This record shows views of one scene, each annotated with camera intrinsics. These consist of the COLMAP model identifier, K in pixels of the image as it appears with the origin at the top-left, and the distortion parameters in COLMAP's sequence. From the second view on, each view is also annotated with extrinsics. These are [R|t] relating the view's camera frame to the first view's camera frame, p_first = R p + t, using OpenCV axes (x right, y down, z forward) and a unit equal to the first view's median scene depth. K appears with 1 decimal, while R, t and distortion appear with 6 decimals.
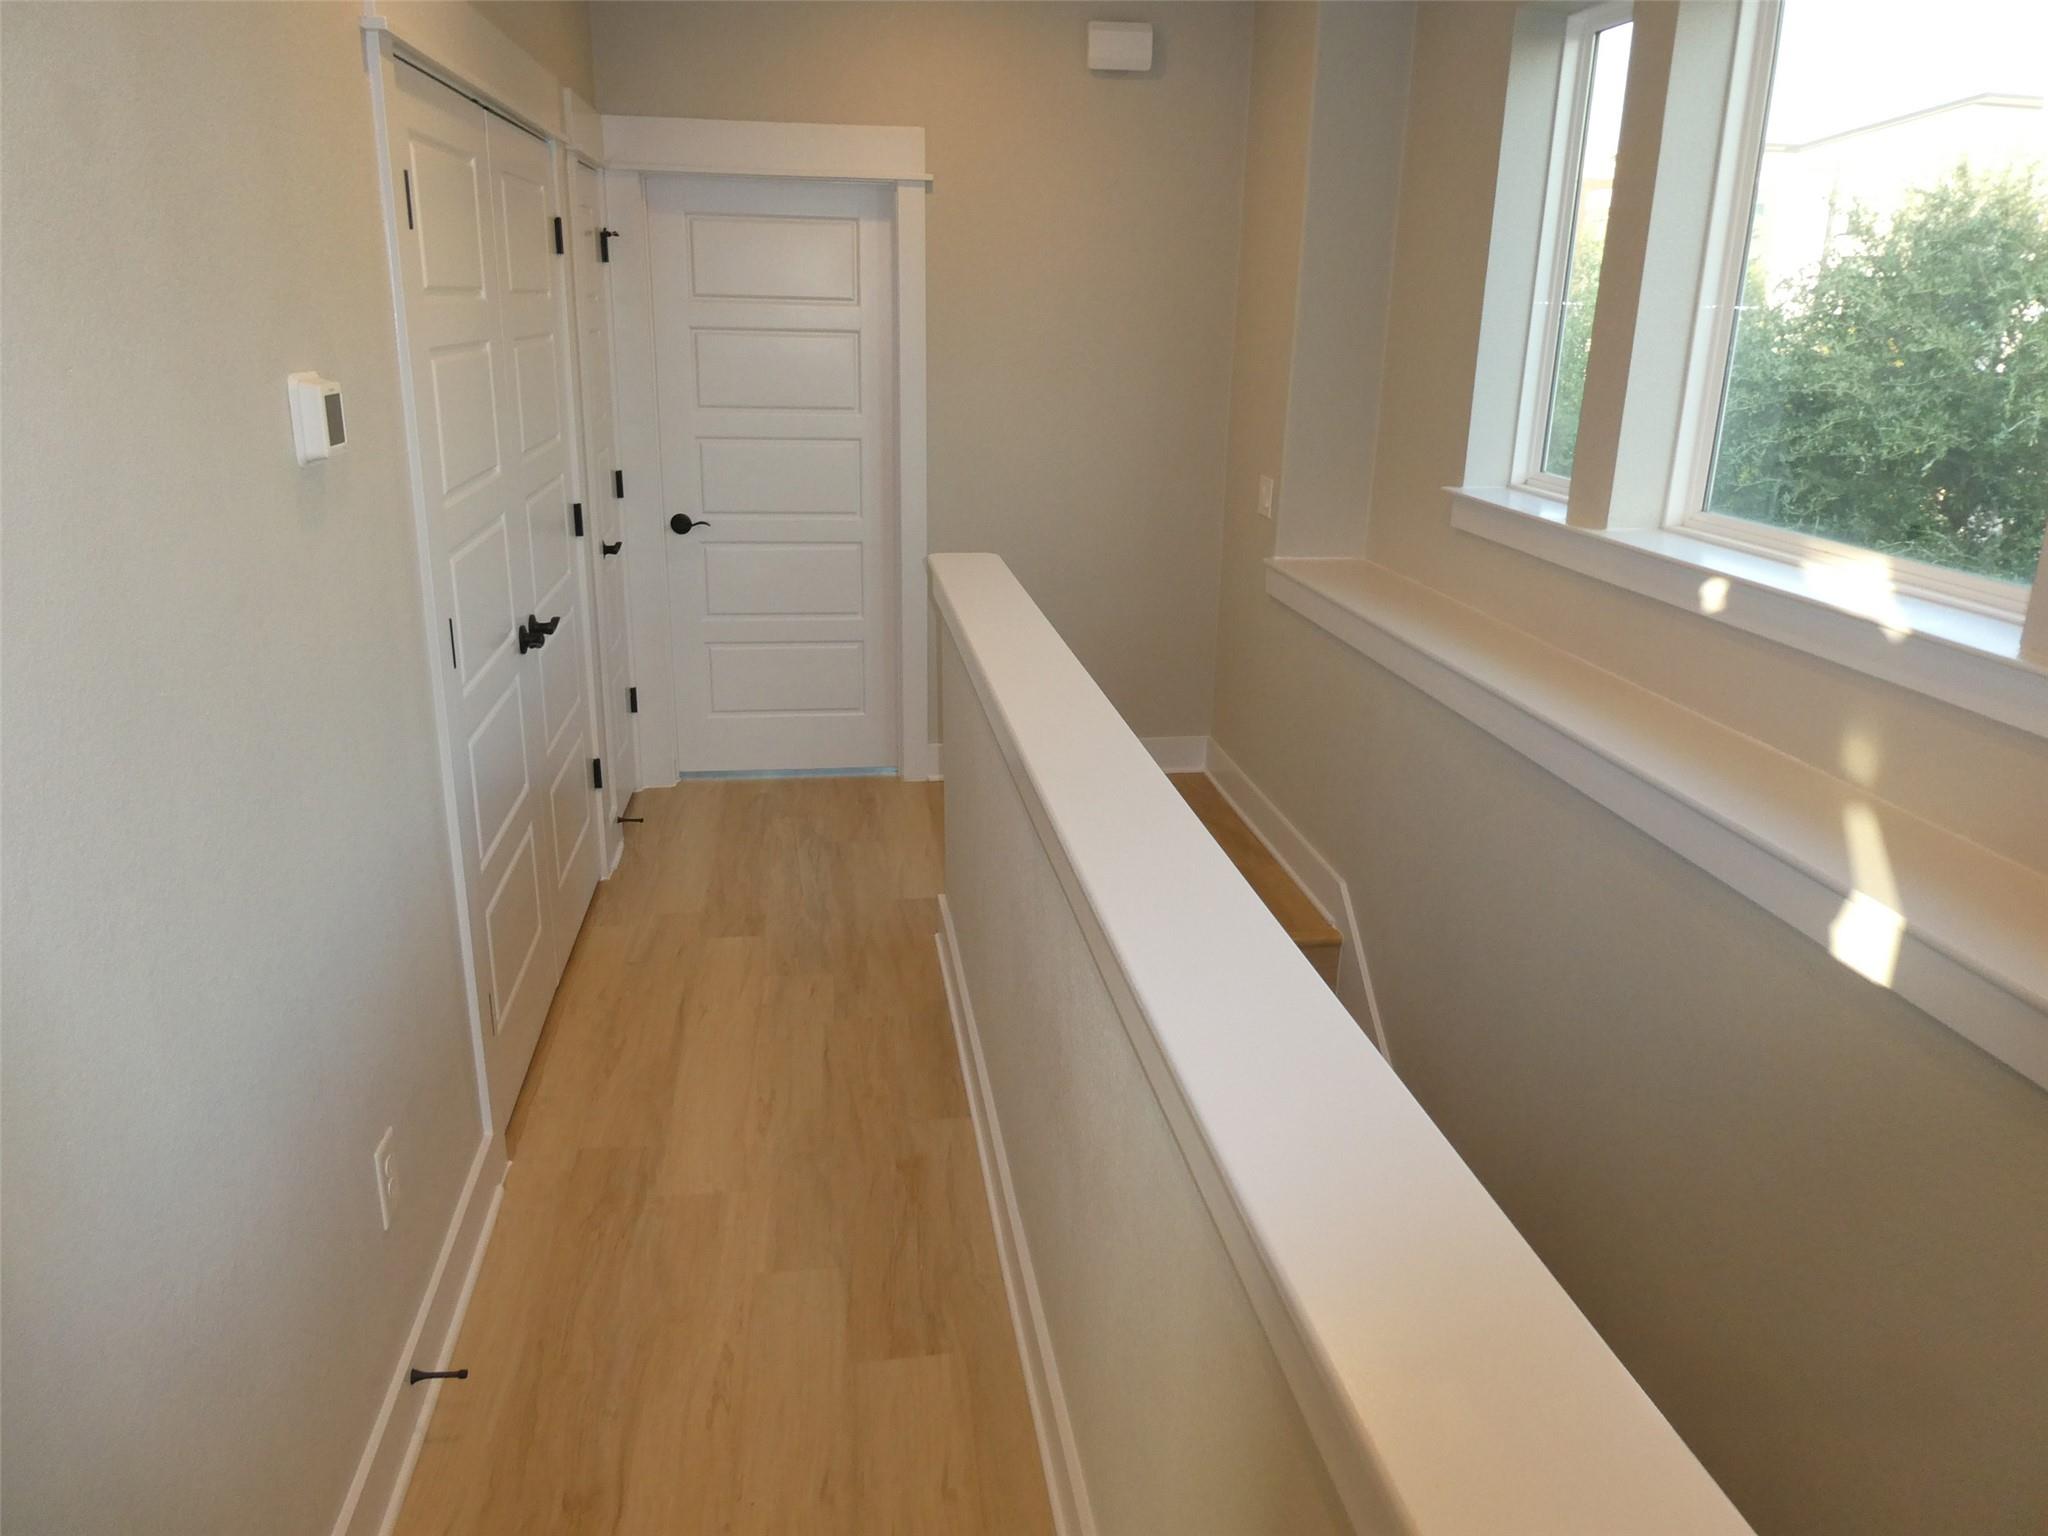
lens RADIAL K [[1475.0, 0, 1035.8], [0, 1475.0, 774.6], [0, 0, 1]] dist [-0.009557, 0.003856]
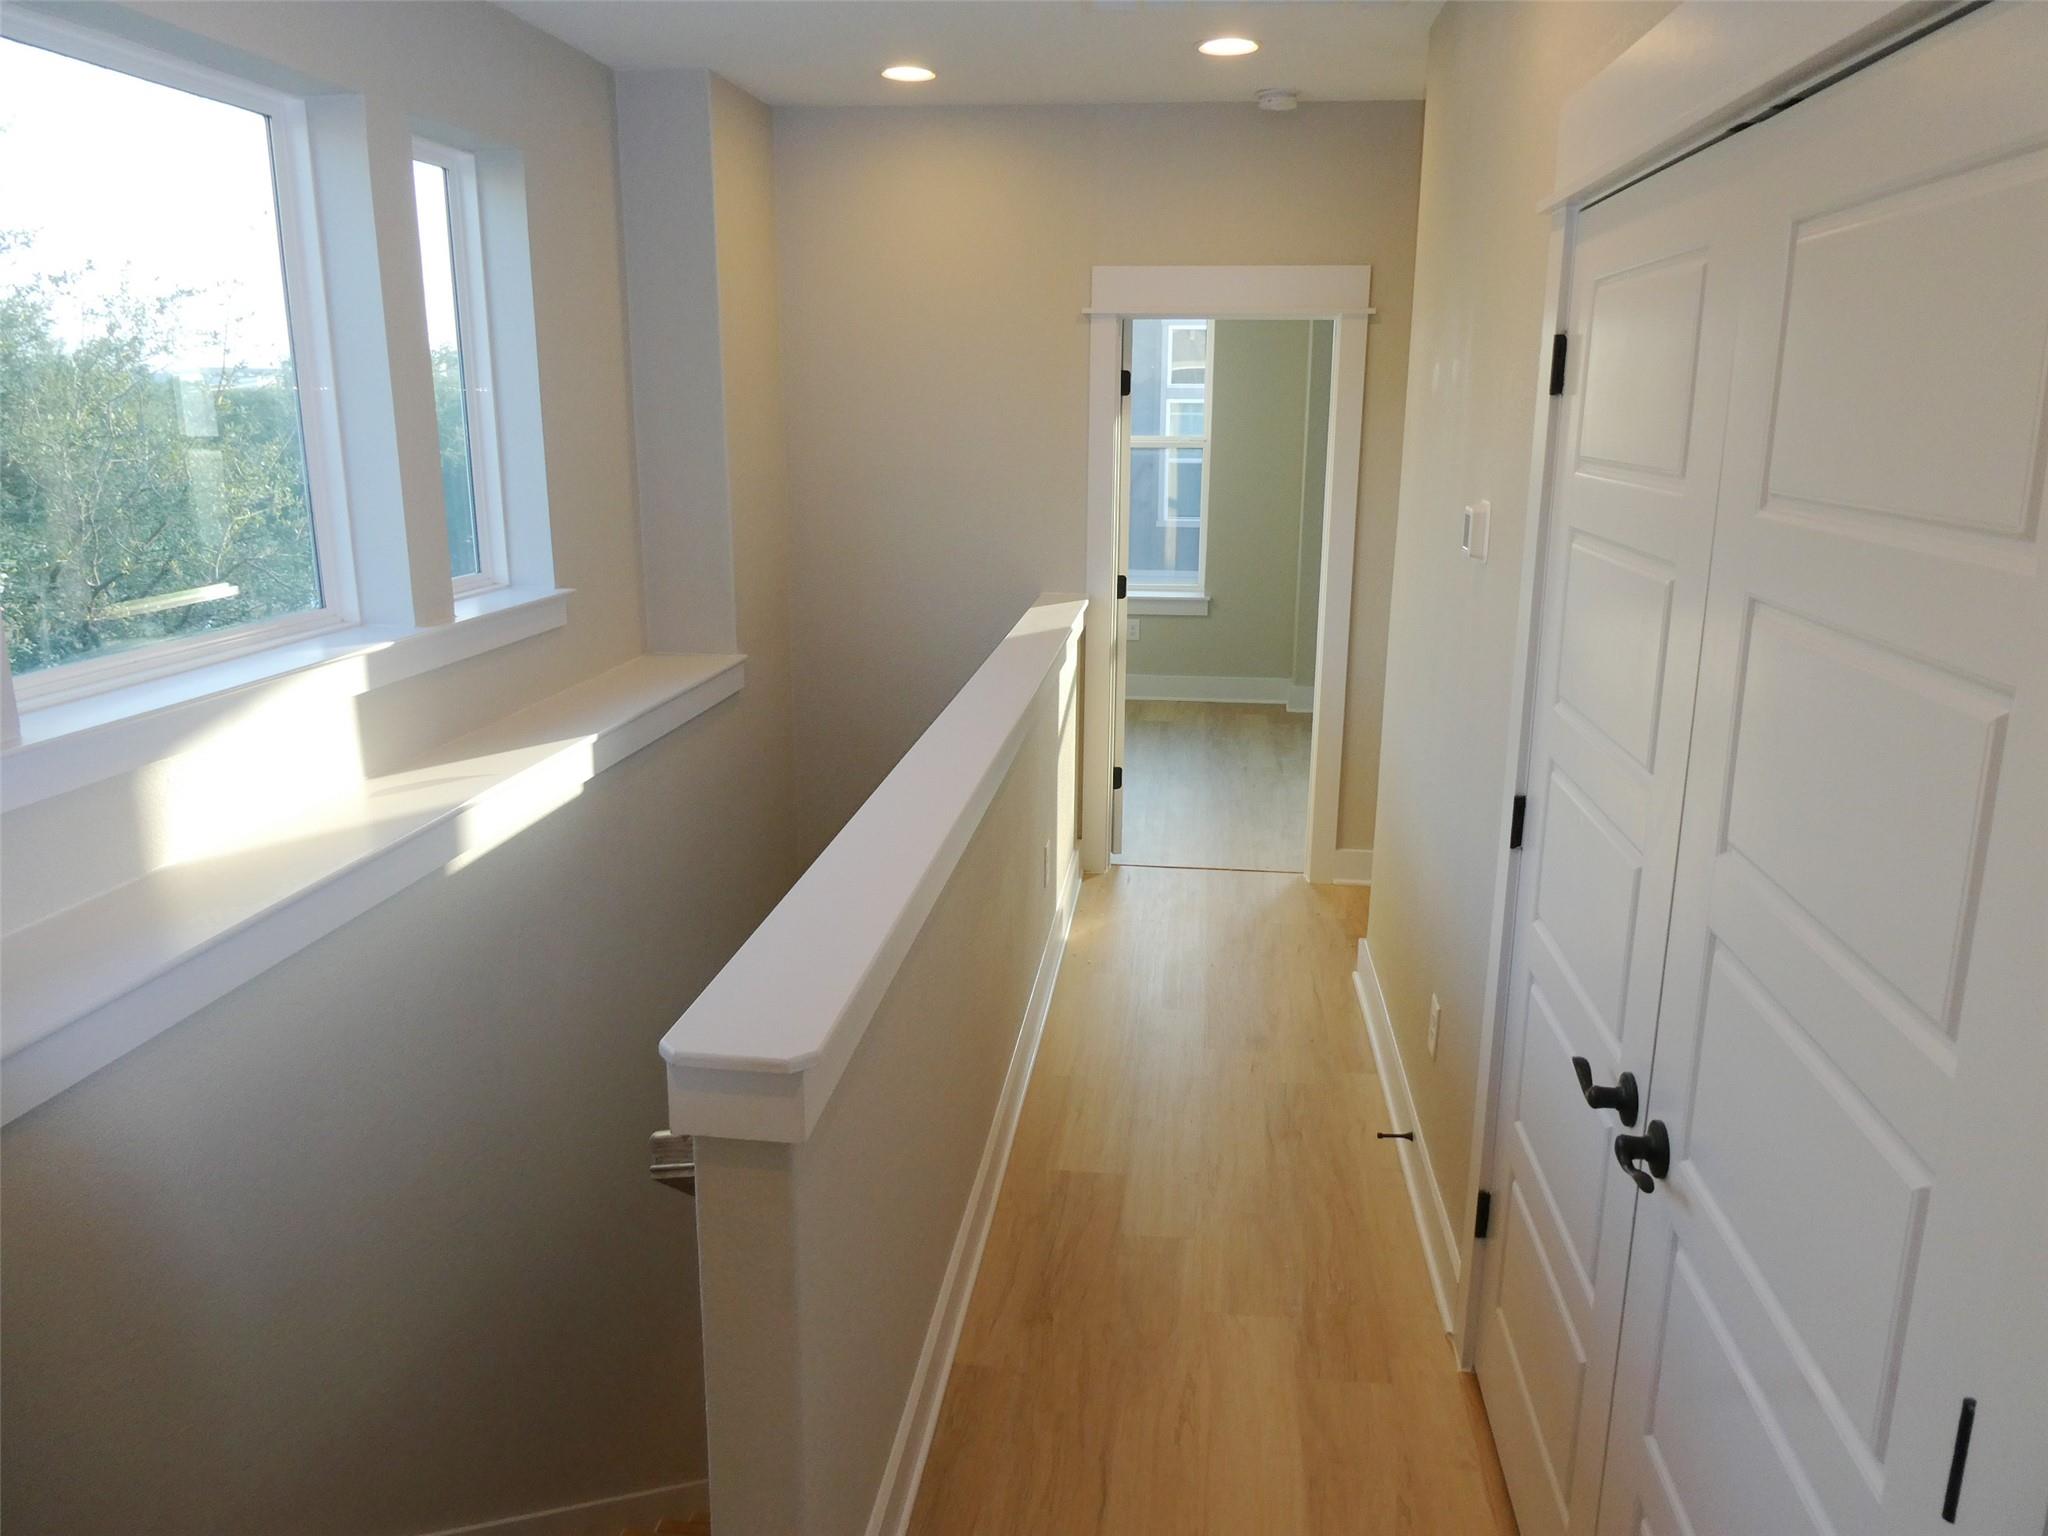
lens RADIAL K [[1475.0, 0, 1035.8], [0, 1475.0, 774.6], [0, 0, 1]] dist [-0.009557, 0.003856]
pose [[-0.964939, -0.090533, 0.246366, -0.299695], [0.053141, 0.851809, 0.521150, -0.562976], [-0.257038, 0.515970, -0.817133, 1.662678]]
